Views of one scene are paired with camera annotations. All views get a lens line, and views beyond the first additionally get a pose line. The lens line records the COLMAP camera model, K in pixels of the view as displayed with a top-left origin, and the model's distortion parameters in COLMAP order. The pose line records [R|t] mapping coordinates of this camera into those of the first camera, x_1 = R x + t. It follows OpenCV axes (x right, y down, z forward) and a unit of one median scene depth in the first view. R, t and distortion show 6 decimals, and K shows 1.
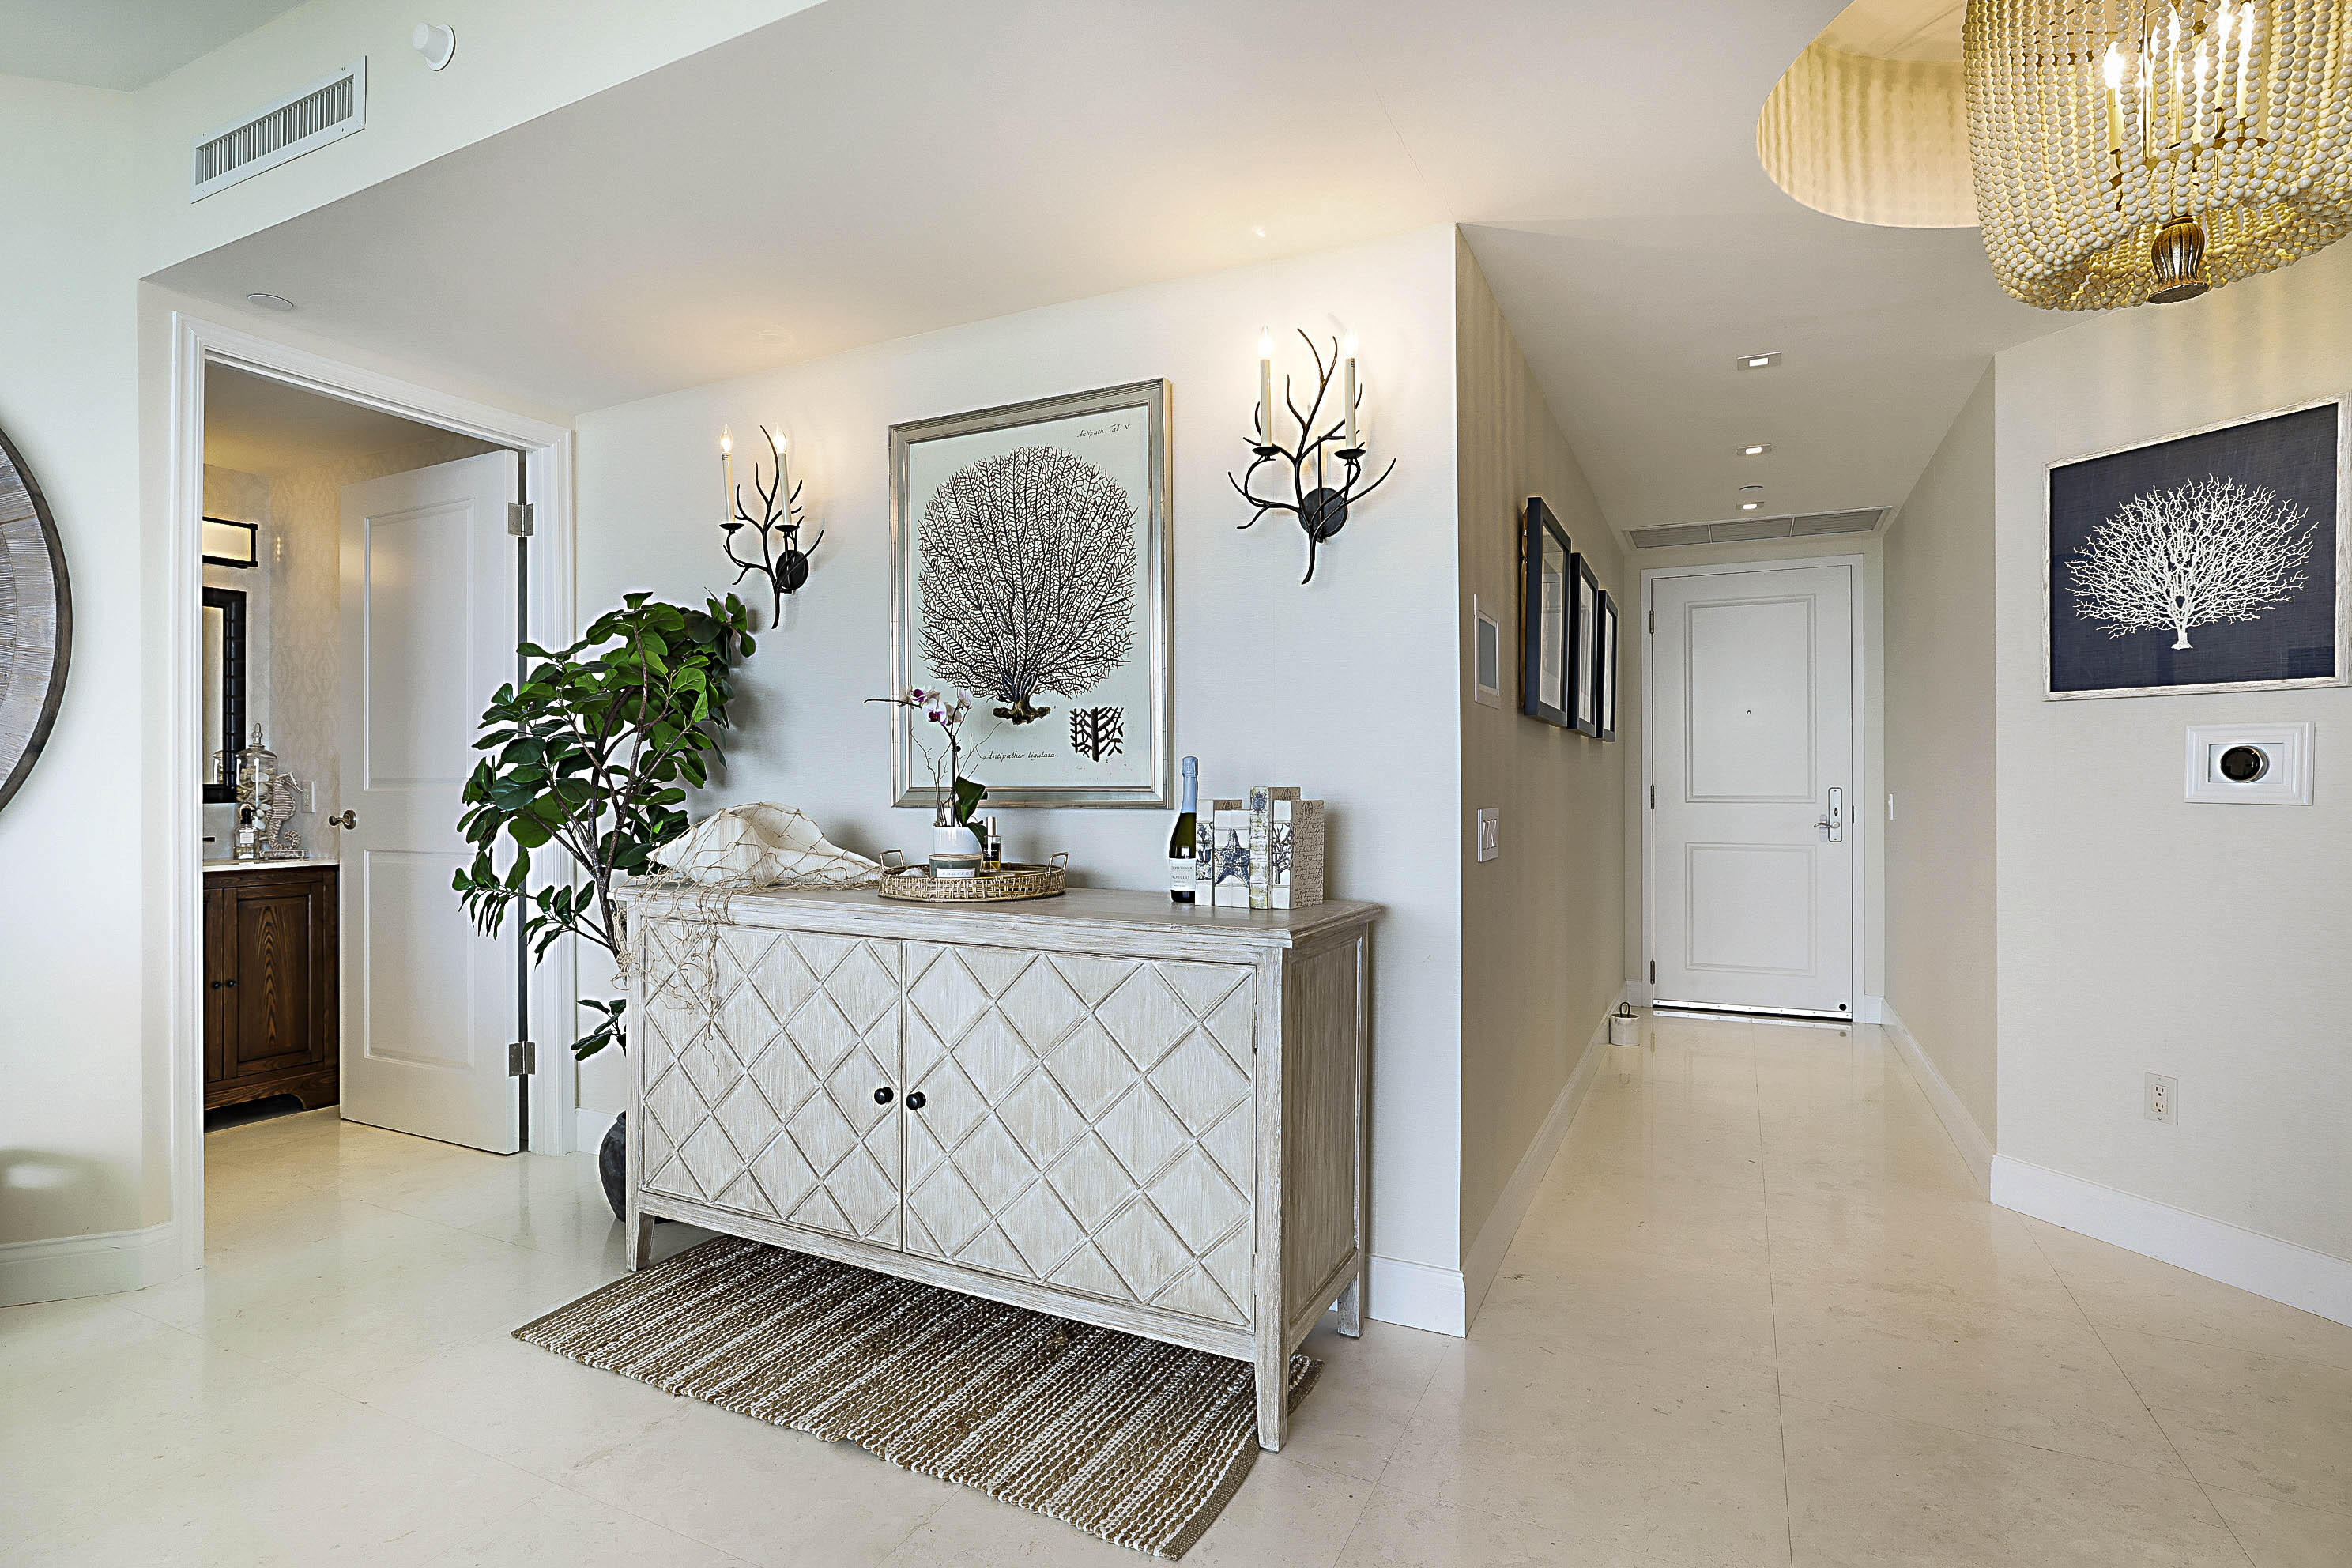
lens RADIAL K [[1130.0, 0, 1176.0], [0, 1130.0, 784.0], [0, 0, 1]] dist [-0.003265, -0.000371]
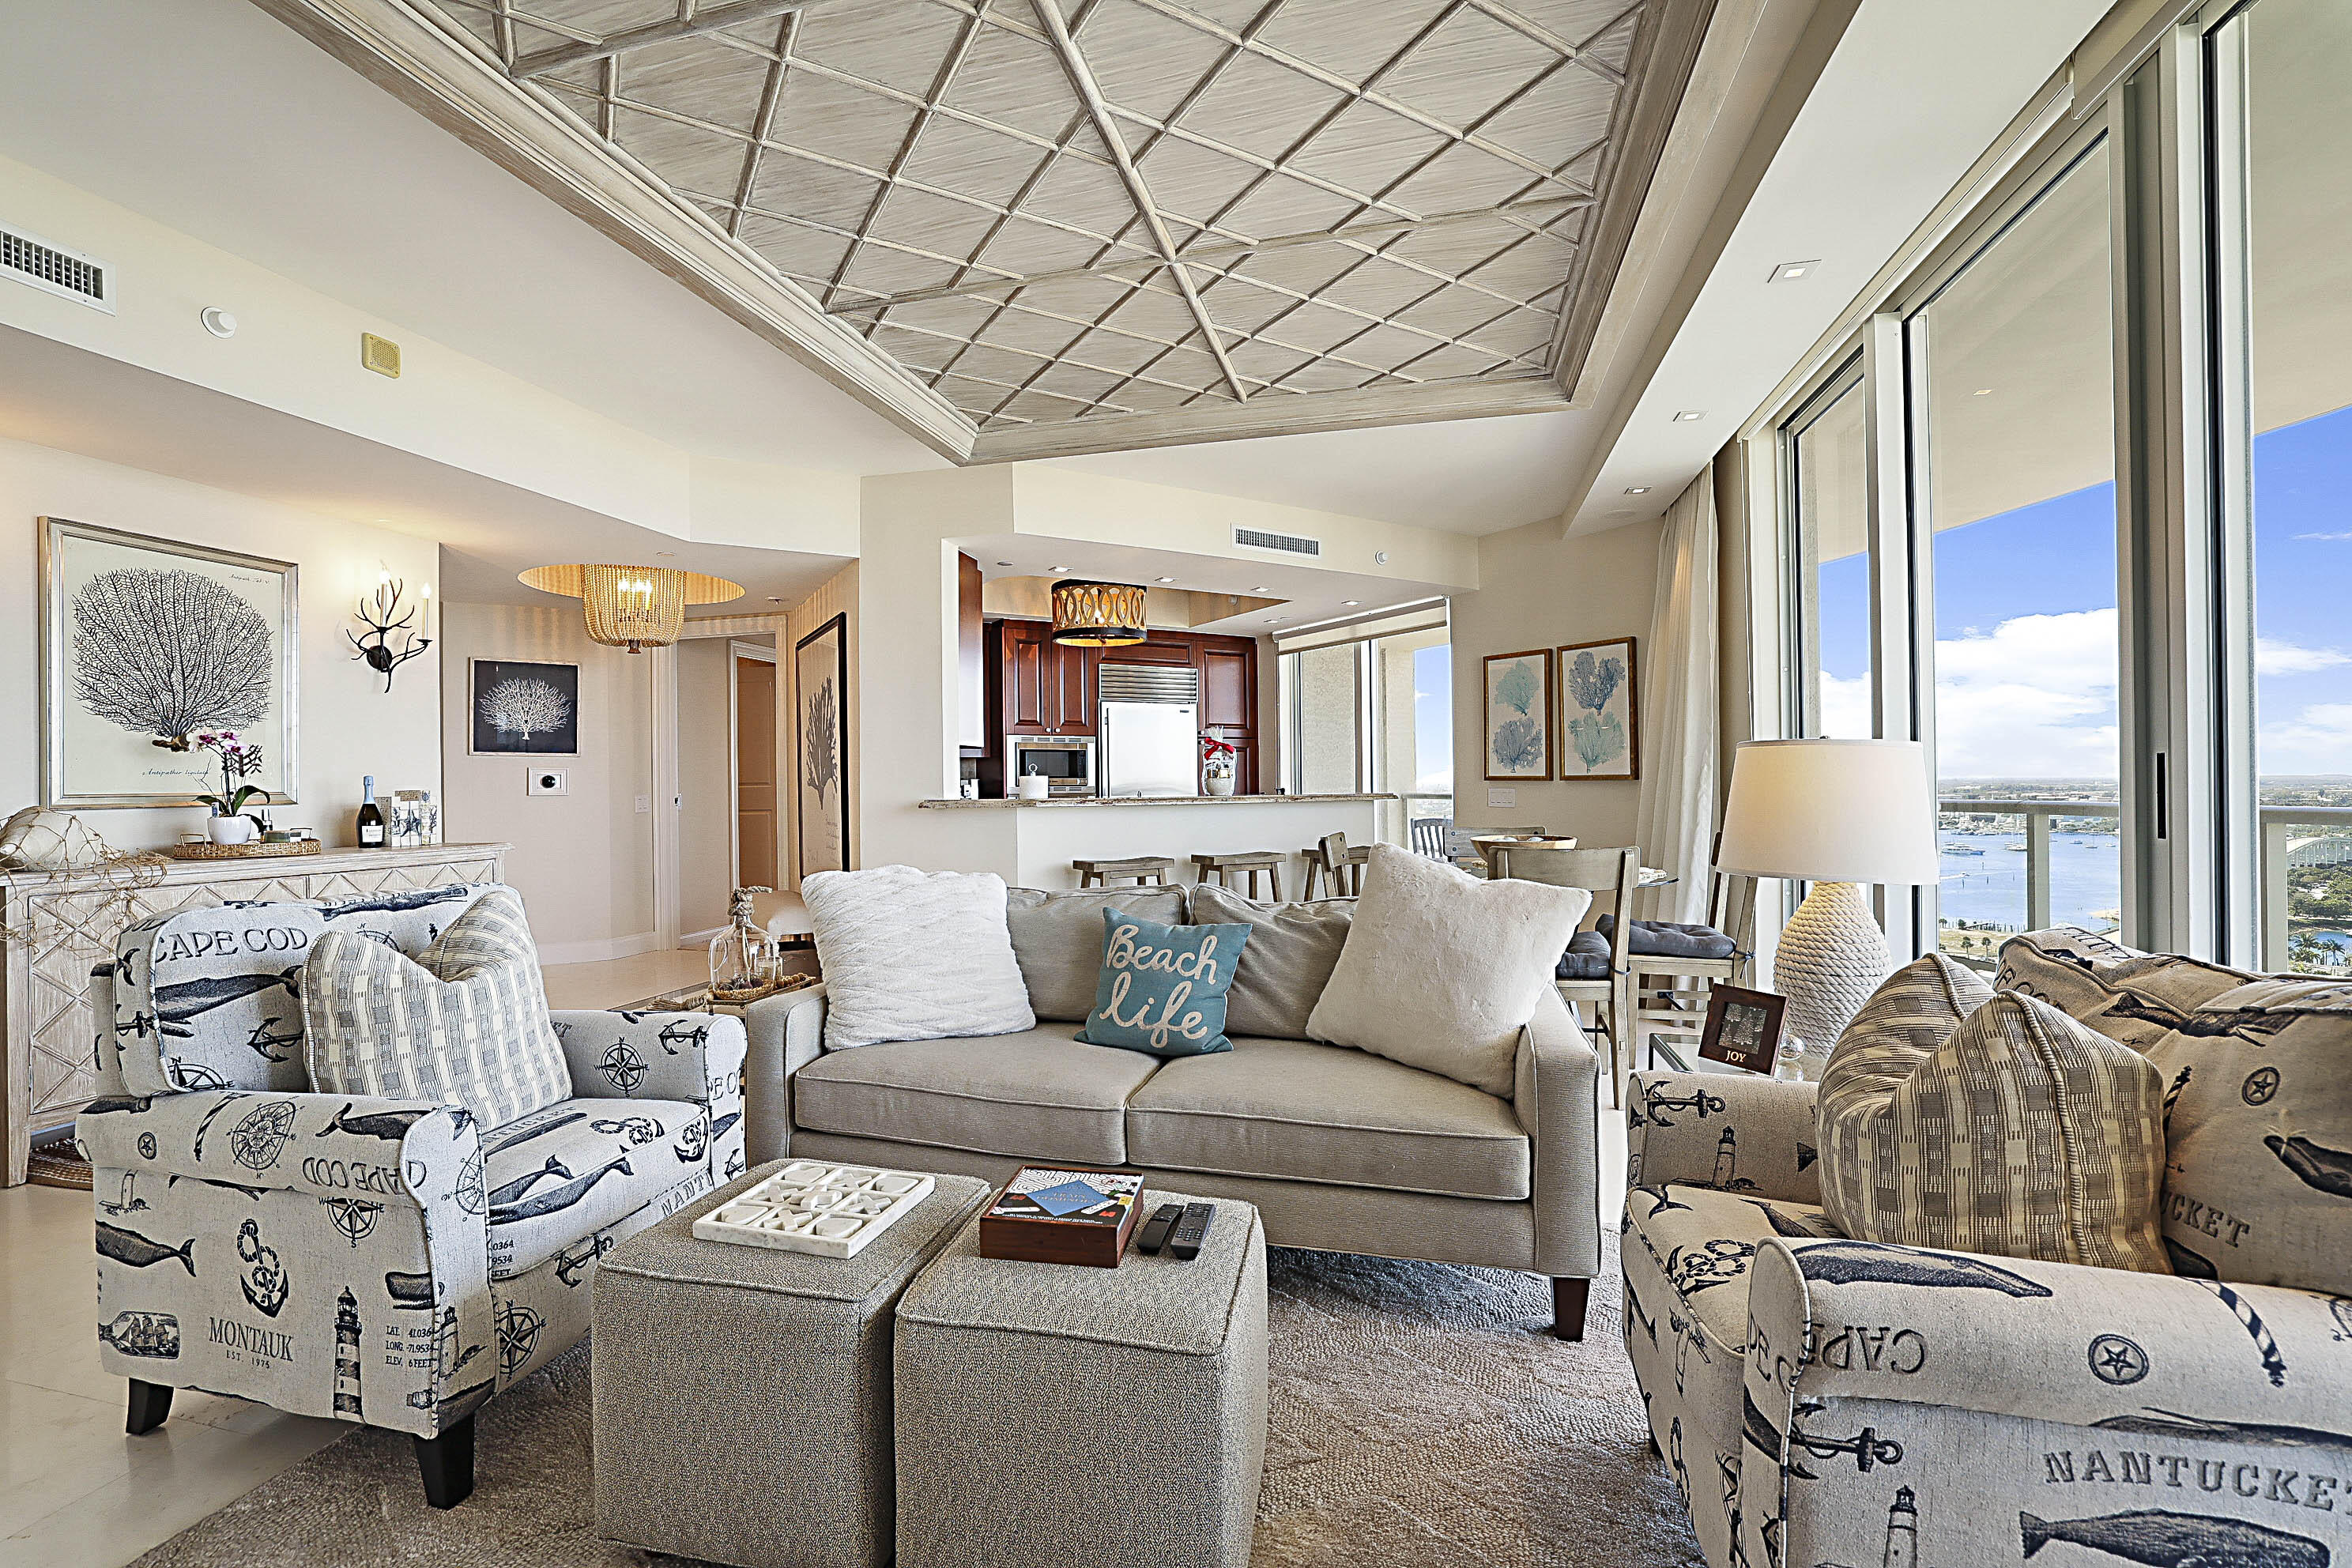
lens RADIAL K [[993.7, 0, 1176.0], [0, 993.7, 784.0], [0, 0, 1]] dist [-0.042411, 0.015843]
pose [[-0.208831, 0.002366, 0.977949, -1.721169], [0.017178, 0.999852, 0.001249, 0.011271], [-0.977801, 0.017060, -0.208840, -0.034730]]
